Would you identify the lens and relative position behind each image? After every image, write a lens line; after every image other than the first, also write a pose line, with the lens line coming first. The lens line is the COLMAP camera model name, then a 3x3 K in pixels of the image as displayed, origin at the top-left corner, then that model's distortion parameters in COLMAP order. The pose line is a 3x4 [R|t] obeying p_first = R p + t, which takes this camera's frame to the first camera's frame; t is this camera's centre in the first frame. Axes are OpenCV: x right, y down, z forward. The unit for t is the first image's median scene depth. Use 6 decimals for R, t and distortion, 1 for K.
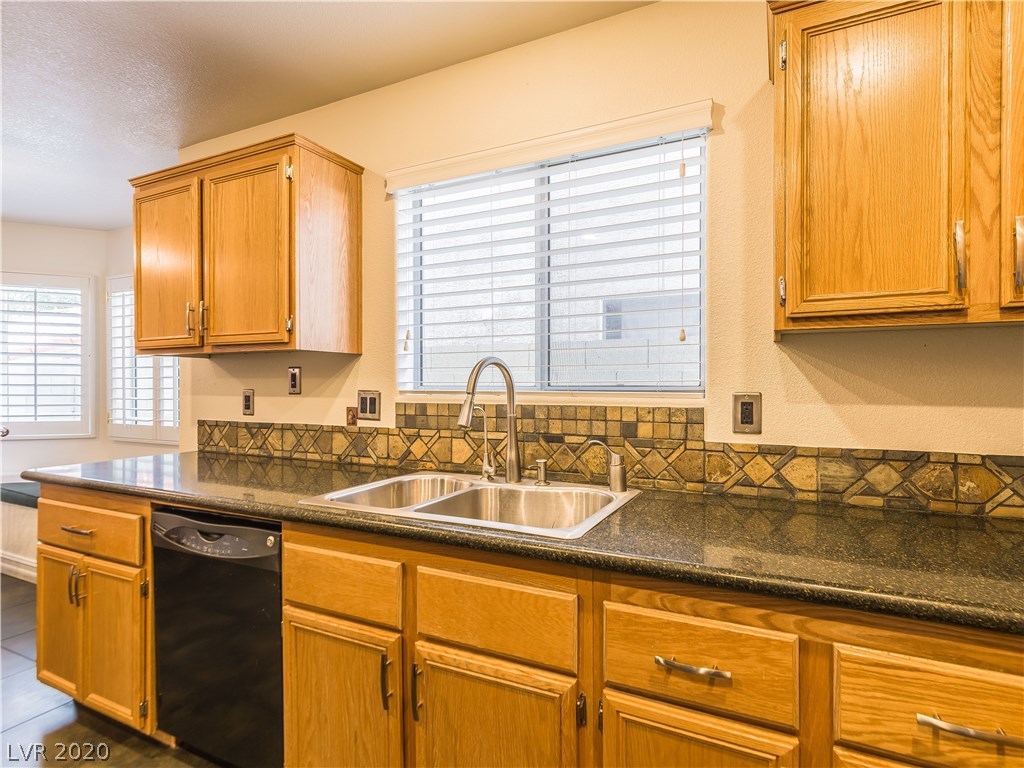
lens RADIAL K [[498.1, 0, 509.9], [0, 498.1, 385.0], [0, 0, 1]] dist [0.000904, -0.001078]
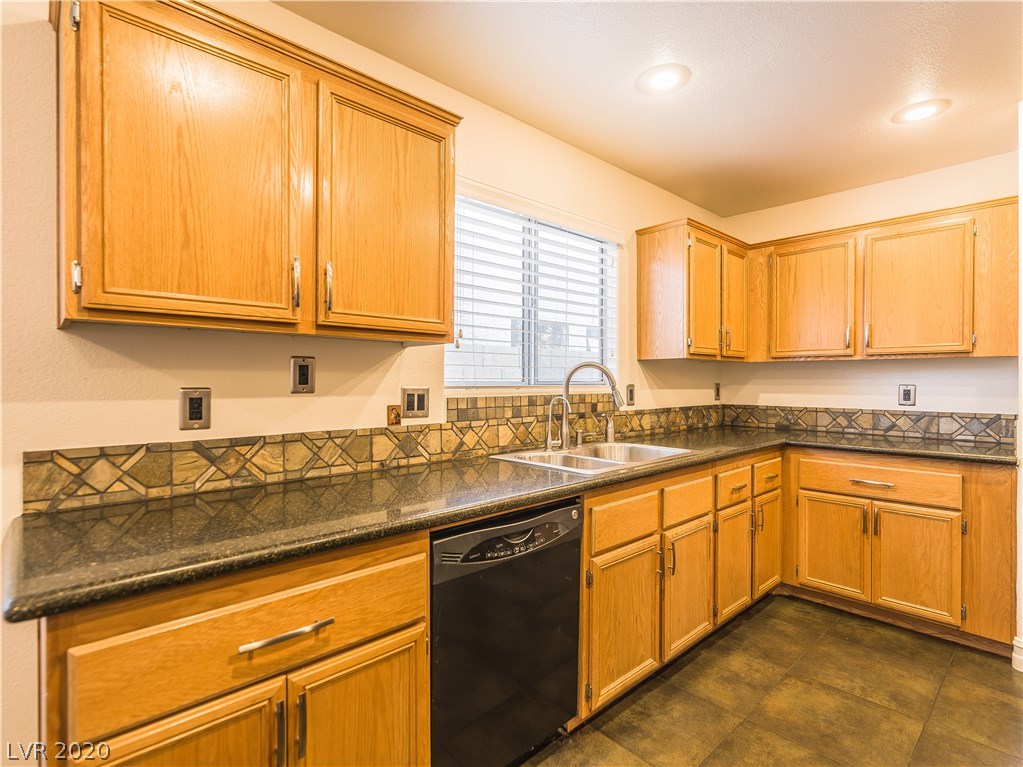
lens RADIAL K [[497.6, 0, 513.9], [0, 497.6, 384.5], [0, 0, 1]] dist [0.000904, -0.001078]
pose [[0.398627, -0.004495, 0.917102, -1.095948], [0.004578, 0.999985, 0.002911, 0.005385], [-0.917102, 0.003038, 0.398641, 0.456117]]
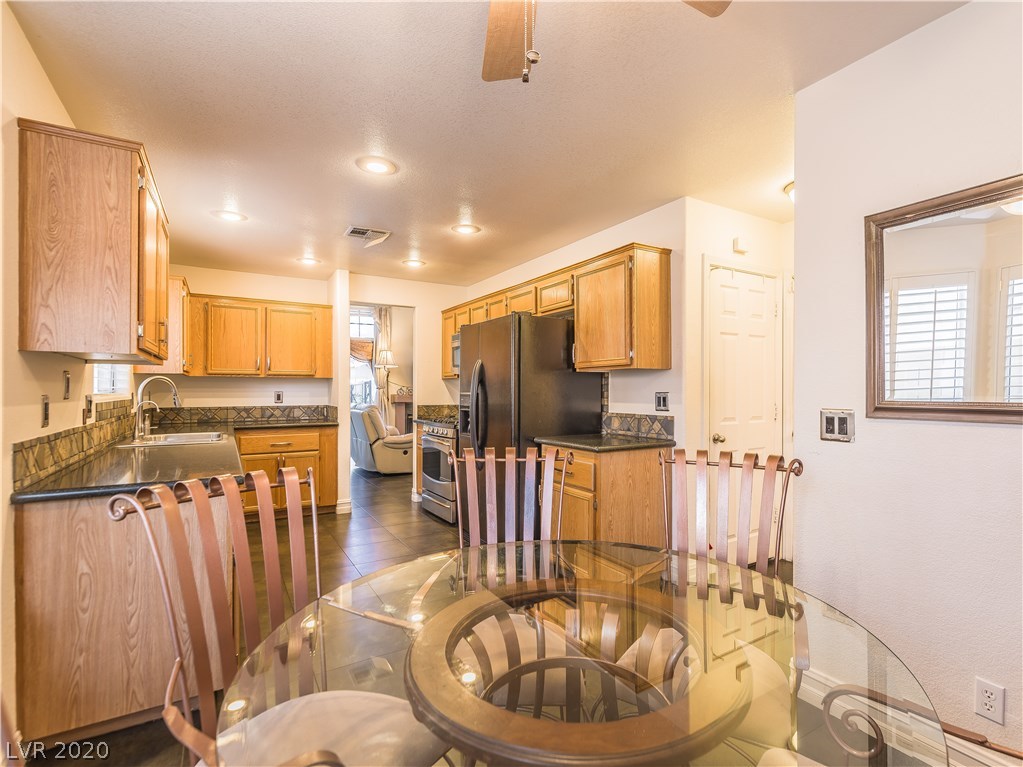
lens RADIAL K [[497.6, 0, 515.1], [0, 497.6, 387.5], [0, 0, 1]] dist [0.000904, -0.001078]
pose [[-0.805728, 0.003685, 0.592274, -1.903676], [0.004828, 0.999988, 0.000346, -0.000824], [-0.592265, 0.003138, -0.805737, 1.409347]]
